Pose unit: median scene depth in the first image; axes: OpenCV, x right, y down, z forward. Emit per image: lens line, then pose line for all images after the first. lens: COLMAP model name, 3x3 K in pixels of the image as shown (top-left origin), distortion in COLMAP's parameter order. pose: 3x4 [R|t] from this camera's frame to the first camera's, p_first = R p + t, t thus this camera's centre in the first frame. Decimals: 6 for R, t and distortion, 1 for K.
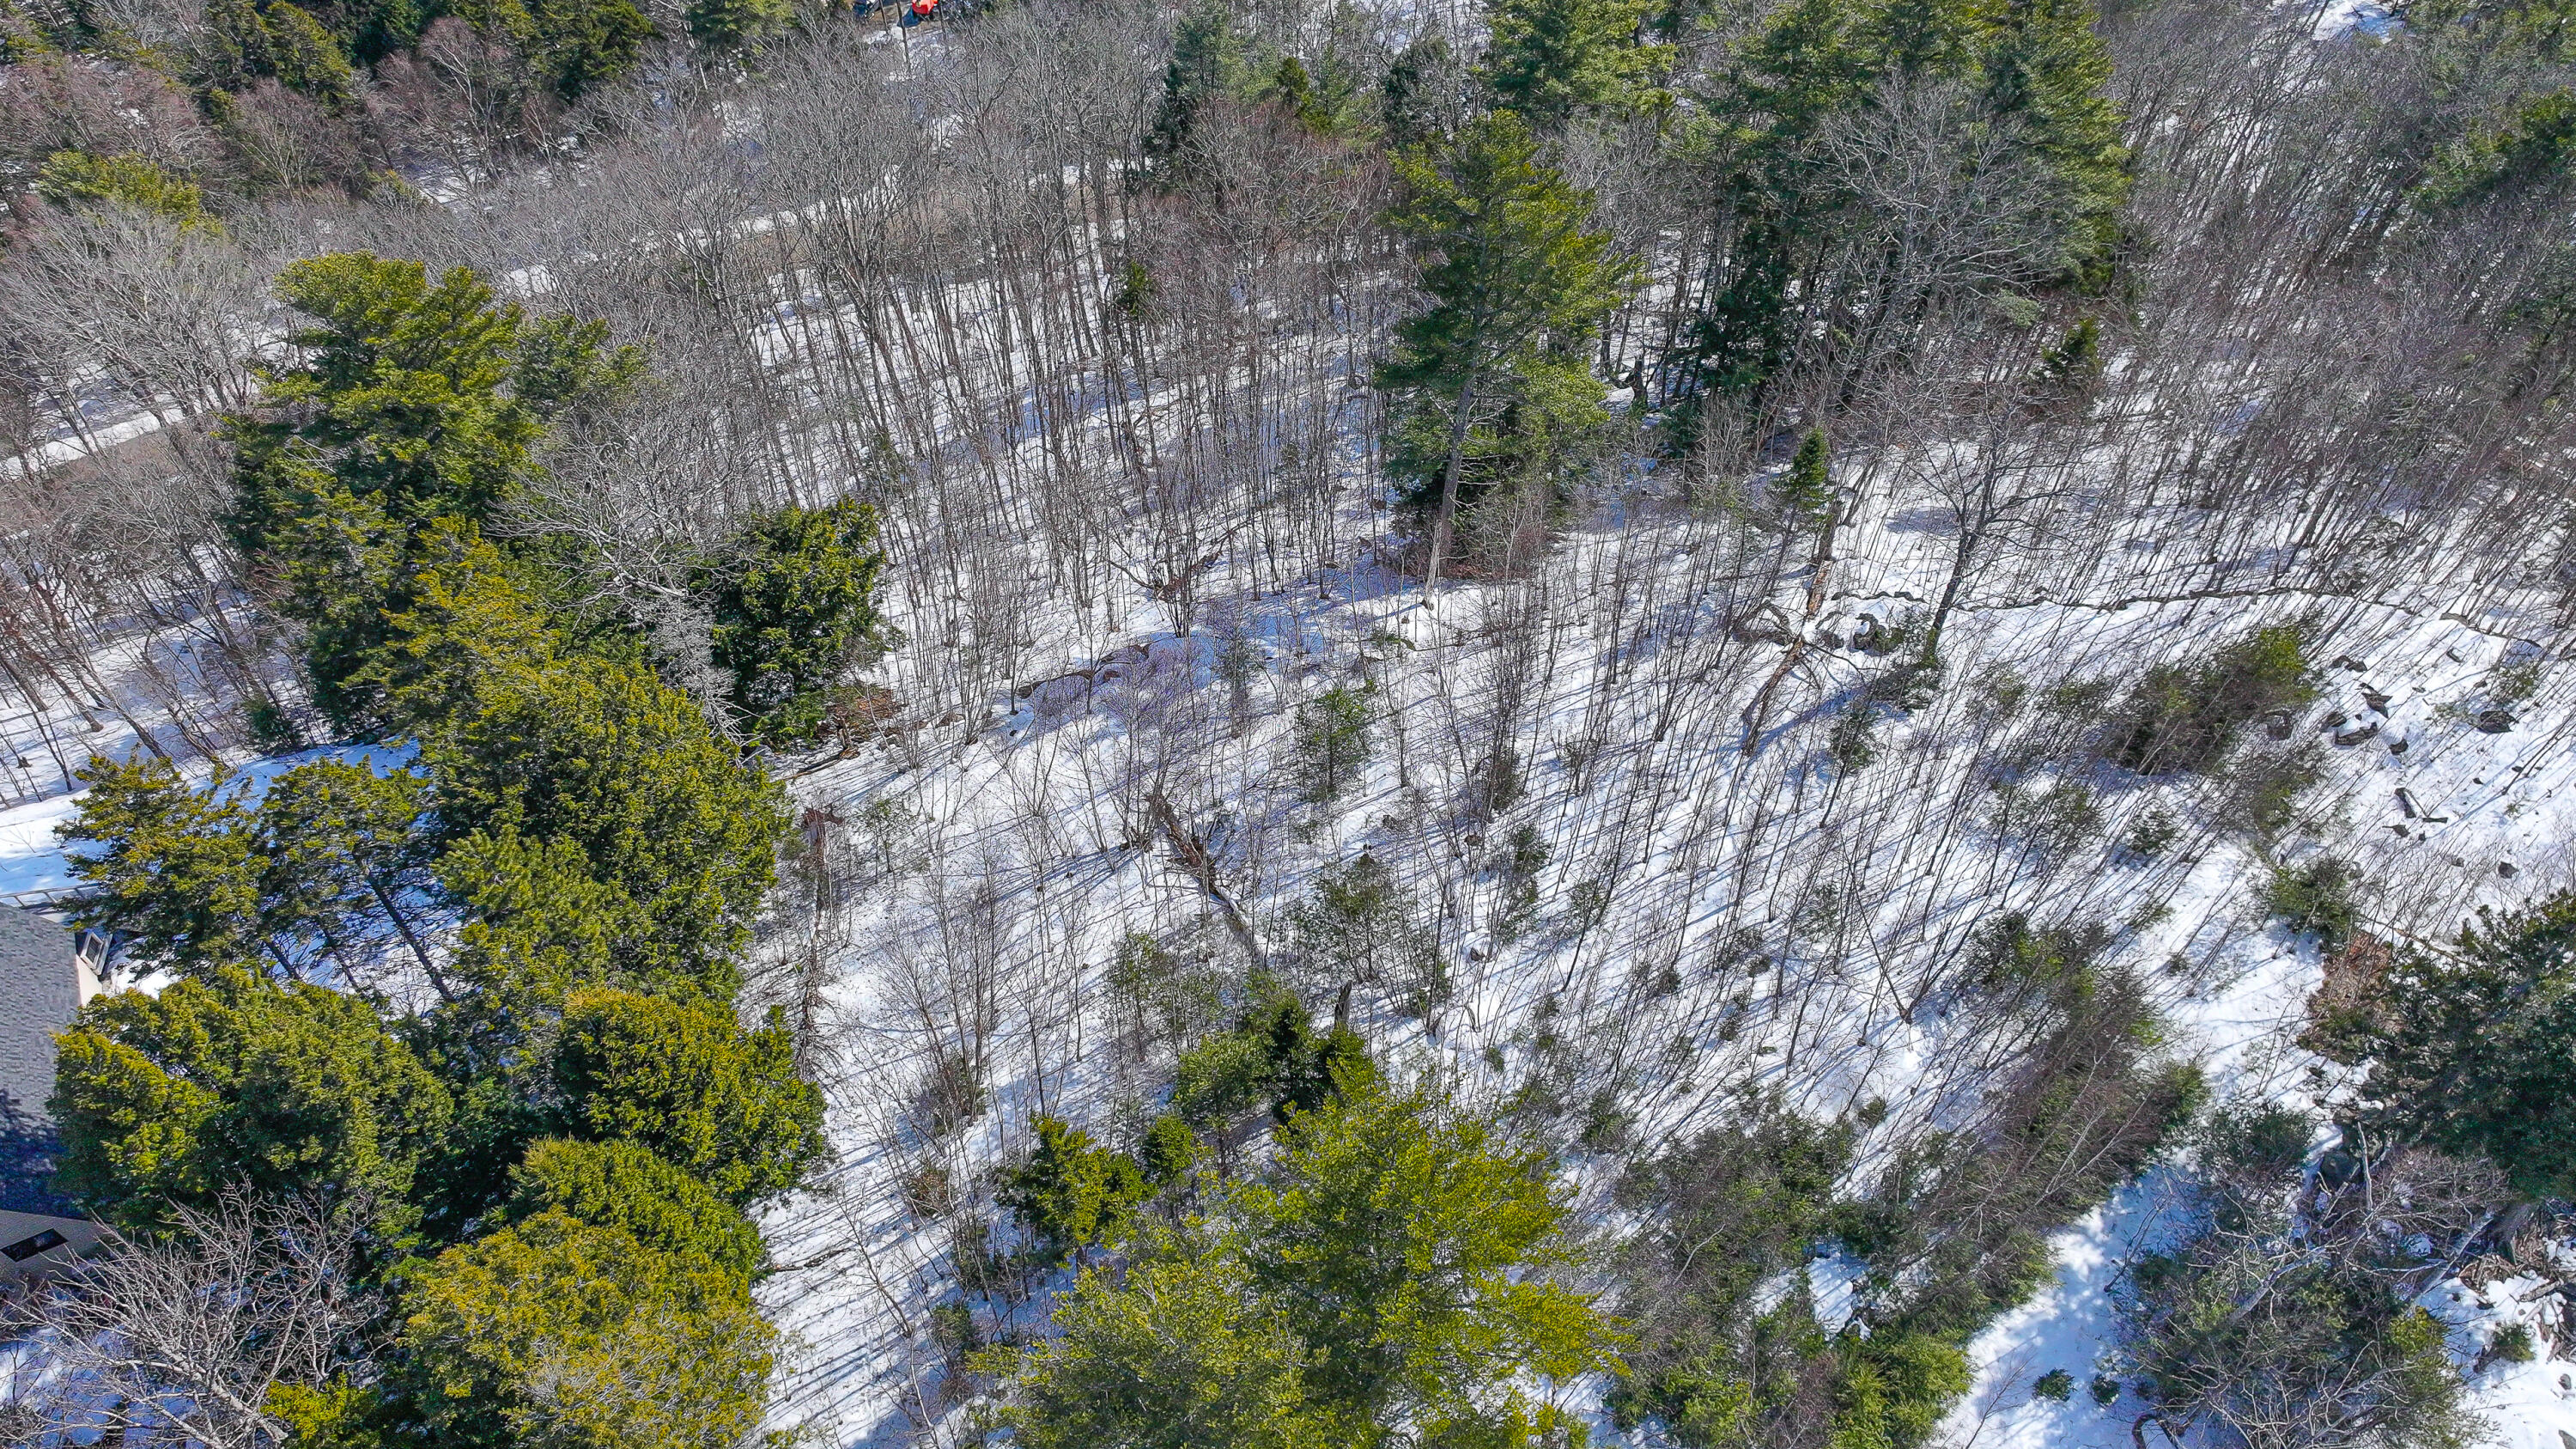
lens RADIAL K [[1837.8, 0, 1288.0], [0, 1837.8, 724.5], [0, 0, 1]] dist [-0.000421, 0.035813]
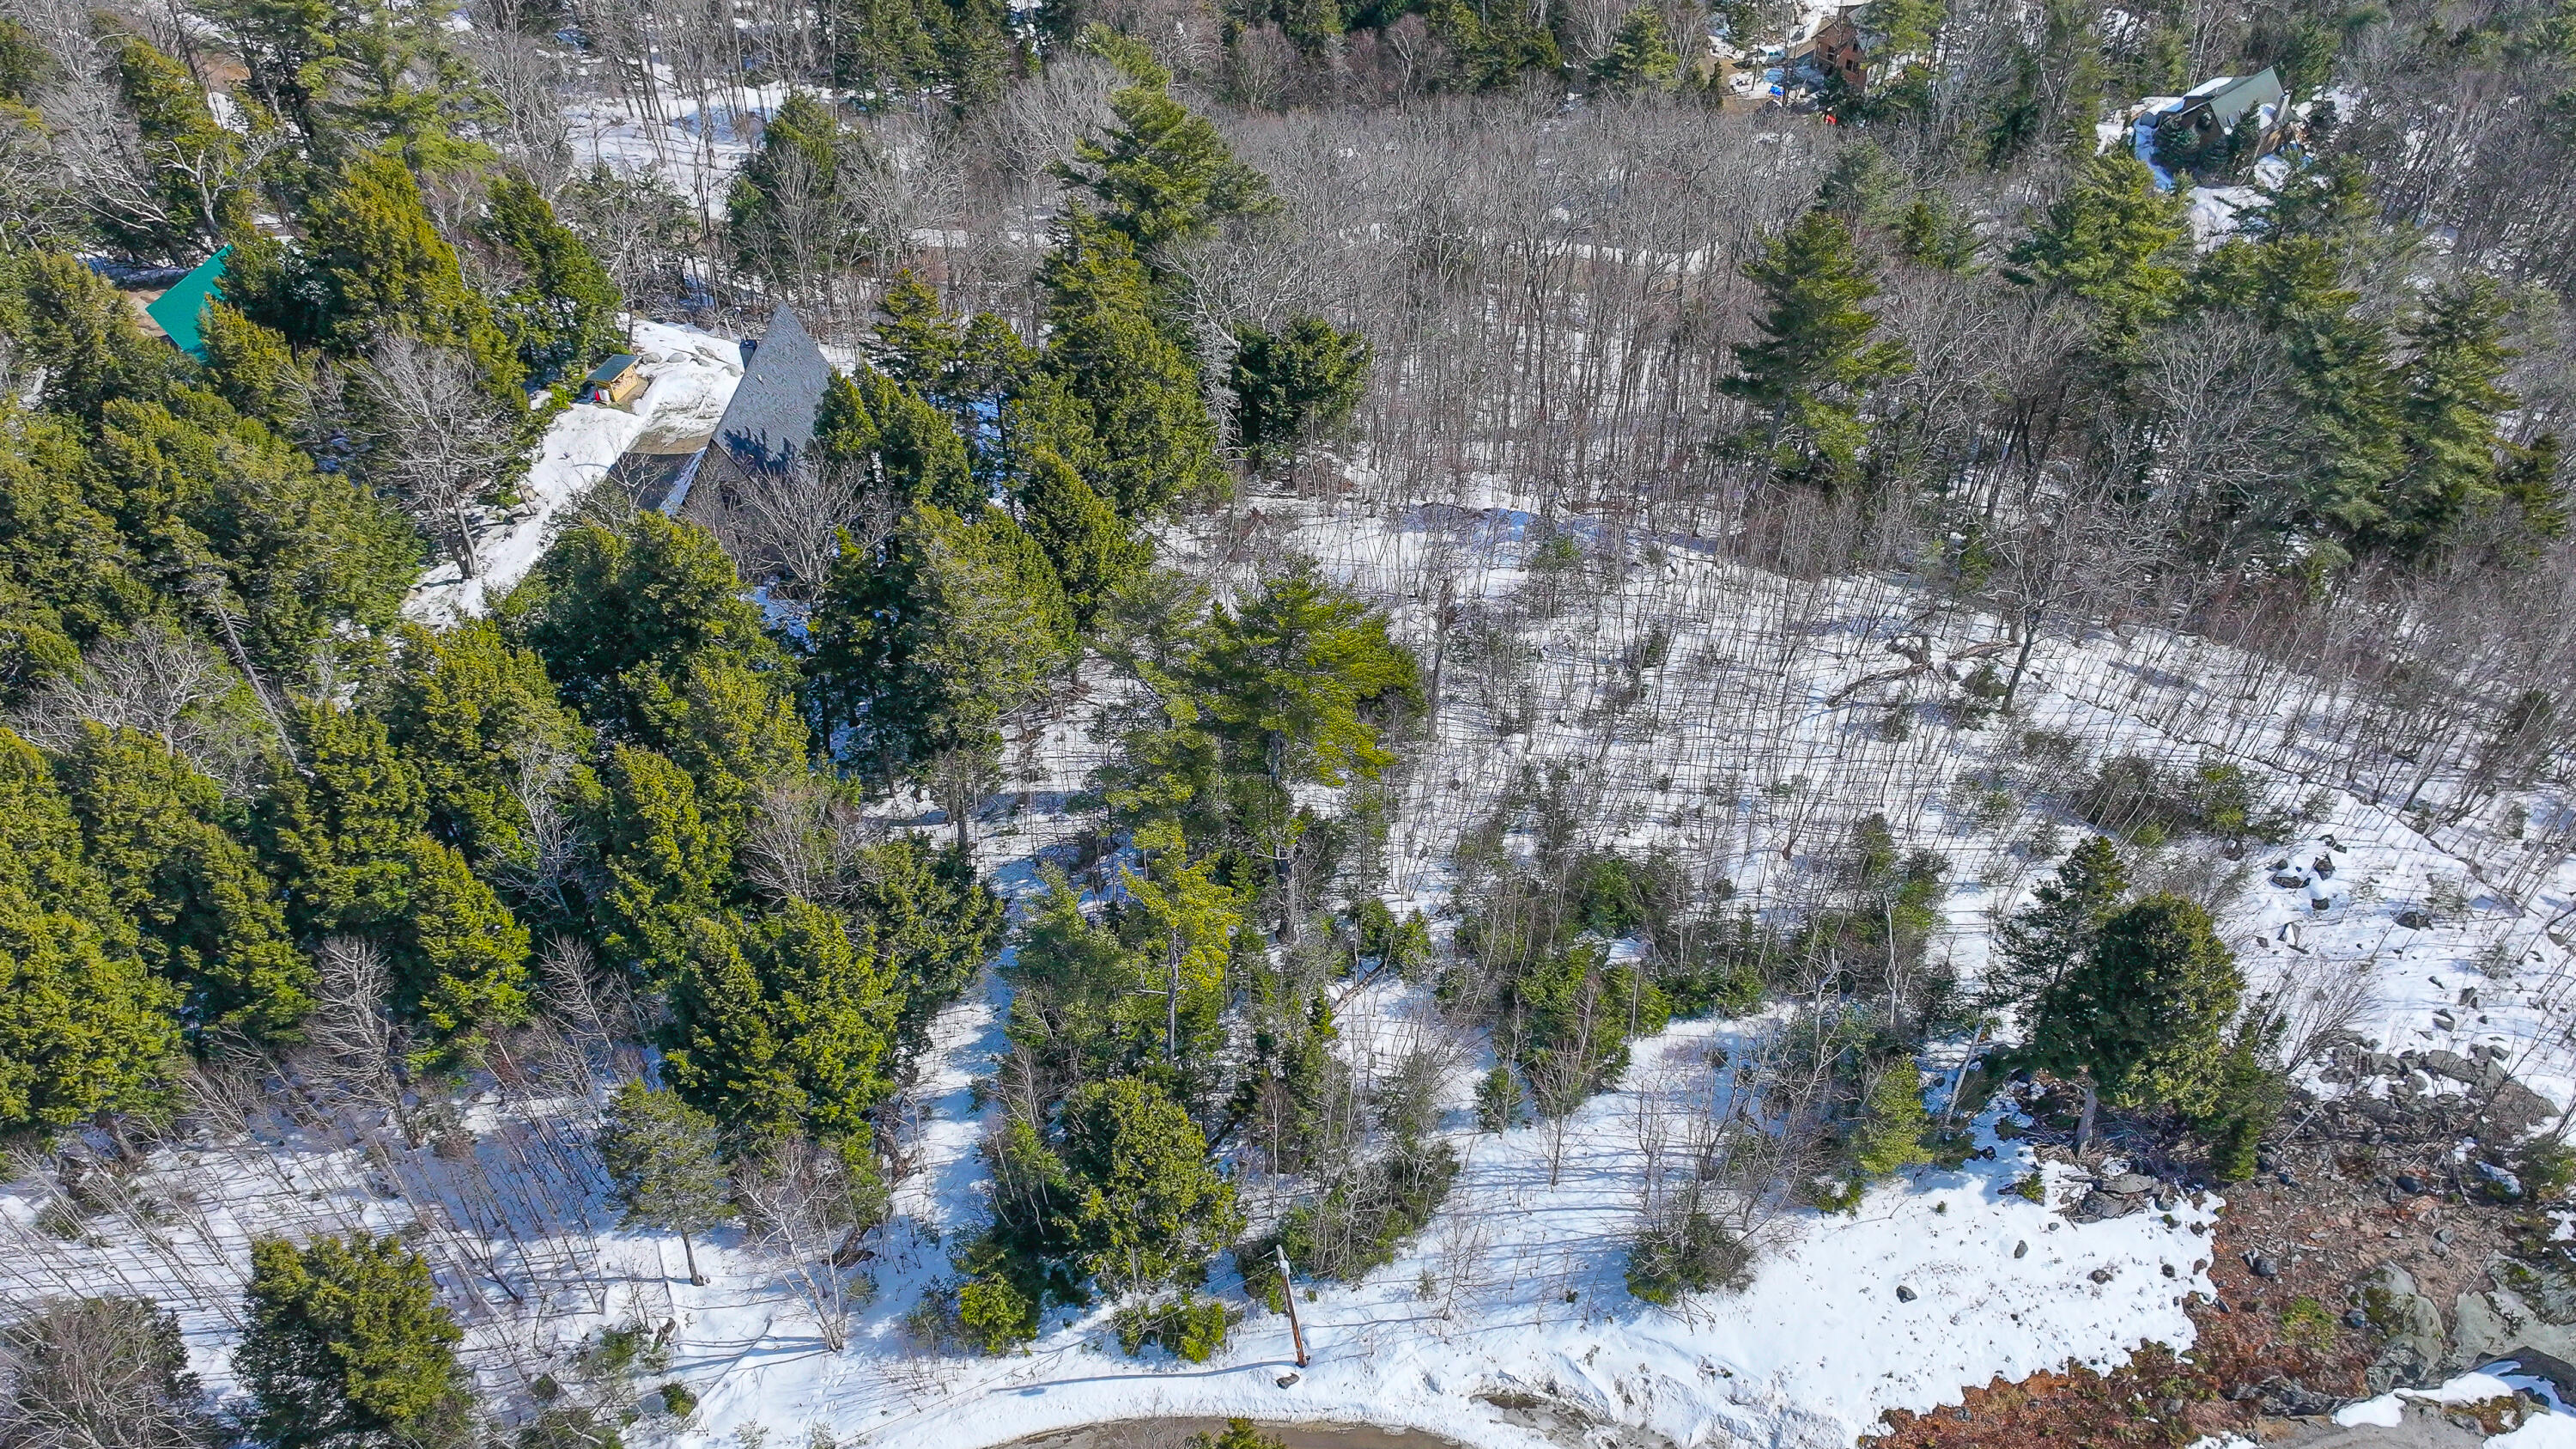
lens RADIAL K [[2139.6, 0, 1336.4], [0, 2139.6, 722.4], [0, 0, 1]] dist [0.012666, 0.007651]
pose [[0.835856, 0.385215, -0.391093, 0.658678], [-0.423402, 0.905853, -0.012671, 0.235124], [0.349392, 0.176181, 0.920264, -0.693237]]
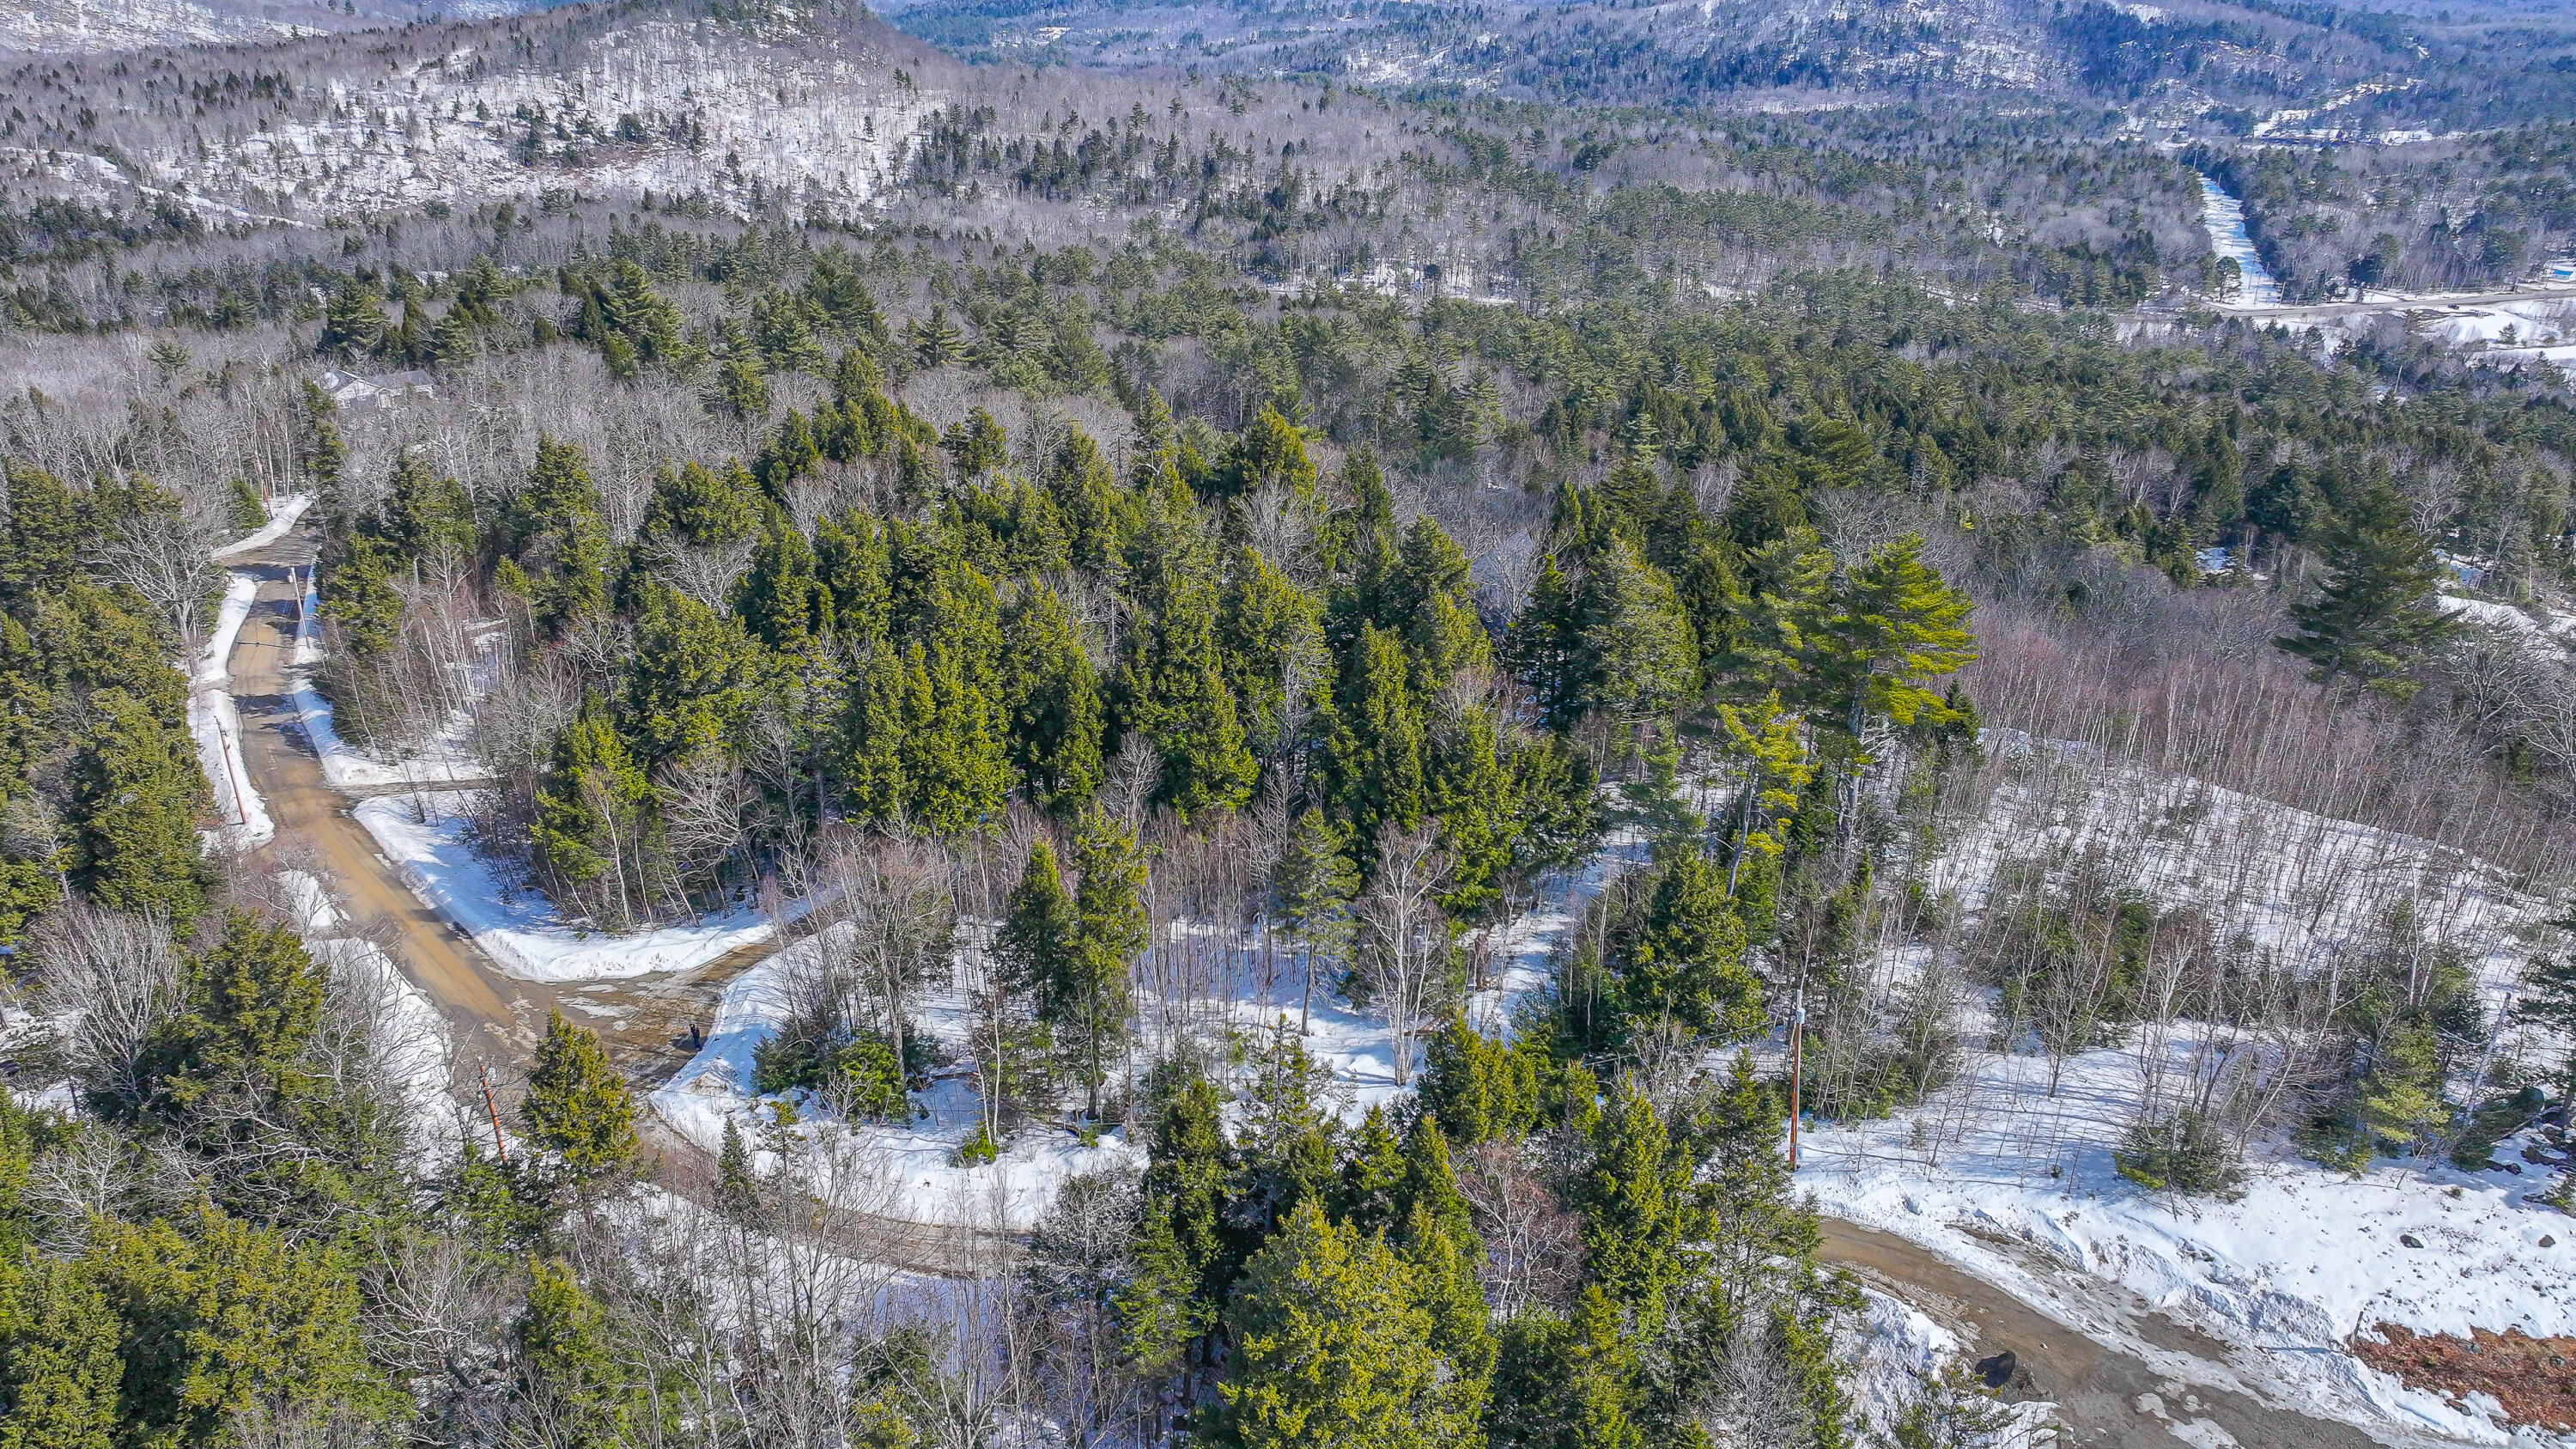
lens RADIAL K [[1837.8, 0, 1288.0], [0, 1837.8, 724.5], [0, 0, 1]] dist [-0.000421, 0.035813]
pose [[0.566969, 0.291682, -0.770369, 1.014830], [-0.651220, 0.731415, -0.202345, 0.928348], [0.504439, 0.616403, 0.604639, -0.537868]]
